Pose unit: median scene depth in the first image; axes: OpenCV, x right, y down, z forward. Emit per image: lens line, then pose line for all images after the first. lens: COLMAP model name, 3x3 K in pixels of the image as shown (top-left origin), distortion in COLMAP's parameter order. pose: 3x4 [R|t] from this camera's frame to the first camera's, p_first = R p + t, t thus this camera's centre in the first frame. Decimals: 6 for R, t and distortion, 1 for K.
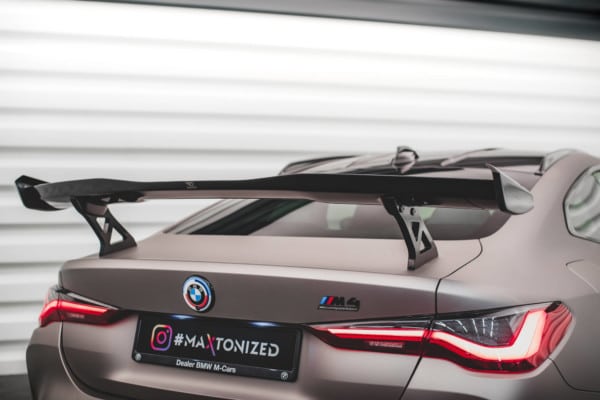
lens RADIAL K [[861.2, 0, 300.0], [0, 861.2, 200.0], [0, 0, 1]] dist [-0.071735, -0.039116]
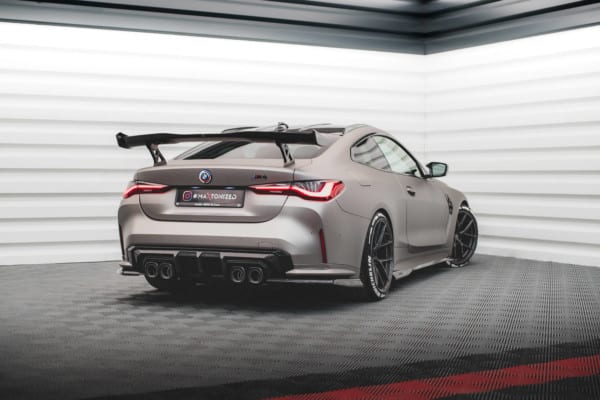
lens RADIAL K [[861.2, 0, 300.0], [0, 861.2, 200.0], [0, 0, 1]] dist [-0.071735, -0.039116]
pose [[0.988959, 0.003244, 0.148157, -0.224079], [-0.007110, 0.999648, 0.025573, 0.112542], [-0.148022, -0.026344, 0.988633, -1.680350]]
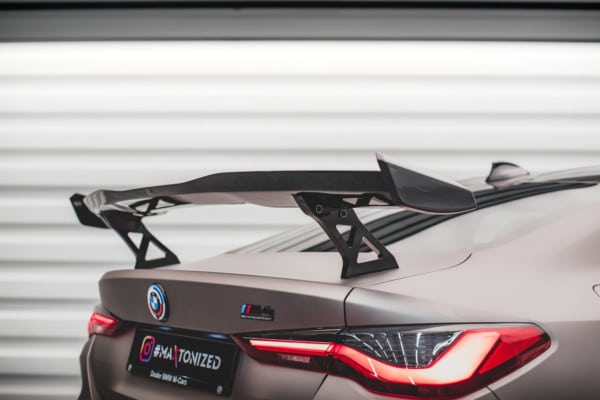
lens RADIAL K [[916.3, 0, 300.0], [0, 916.3, 200.0], [0, 0, 1]] dist [-0.034850, -0.031624]
pose [[0.920007, -0.014358, -0.391639, 0.445414], [-0.010499, 0.998067, -0.061253, 0.055559], [0.391762, 0.060465, 0.918078, 0.097766]]
